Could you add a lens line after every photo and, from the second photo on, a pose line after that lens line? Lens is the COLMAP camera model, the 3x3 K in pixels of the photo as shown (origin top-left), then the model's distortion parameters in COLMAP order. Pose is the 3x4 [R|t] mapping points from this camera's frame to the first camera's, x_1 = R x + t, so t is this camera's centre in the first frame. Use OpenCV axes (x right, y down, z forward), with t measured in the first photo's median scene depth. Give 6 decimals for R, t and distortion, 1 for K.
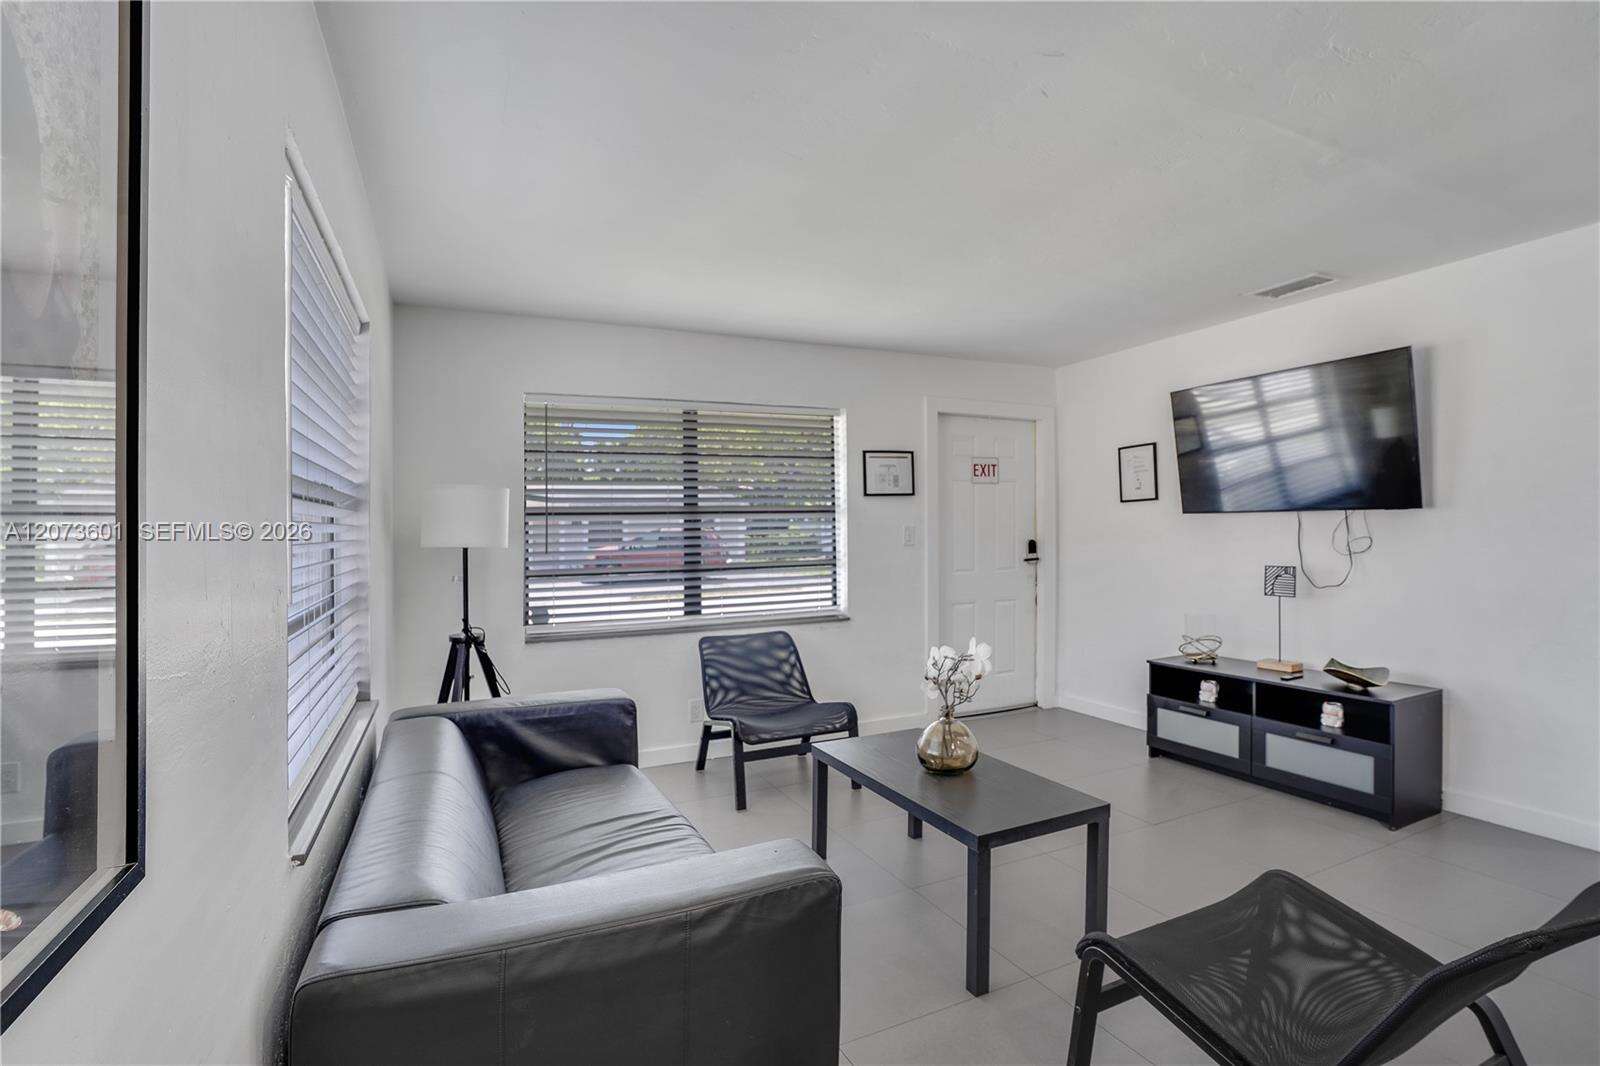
lens RADIAL K [[771.9, 0, 802.9], [0, 771.9, 532.8], [0, 0, 1]] dist [-0.001827, -0.000038]
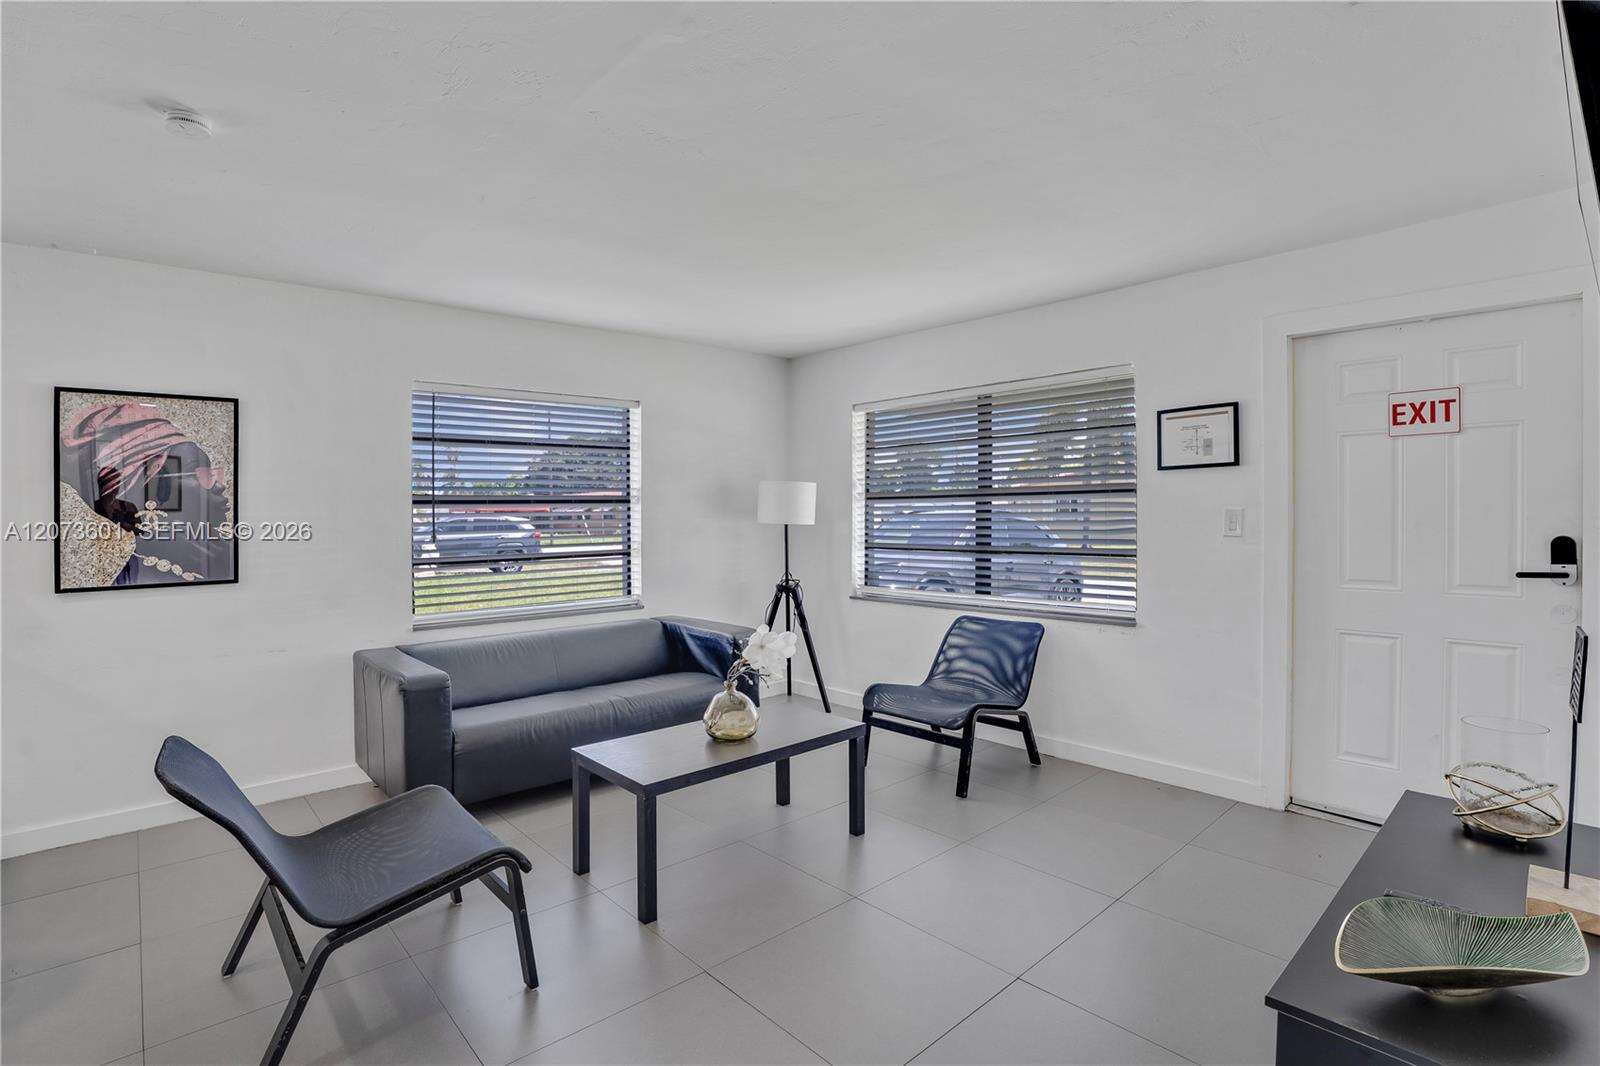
lens RADIAL K [[771.9, 0, 800.5], [0, 771.9, 526.8], [0, 0, 1]] dist [-0.001827, -0.000038]
pose [[0.324523, 0.028415, -0.945451, 0.701066], [-0.001424, 0.999562, 0.029553, -0.013257], [0.945877, -0.008244, 0.324422, 0.413380]]
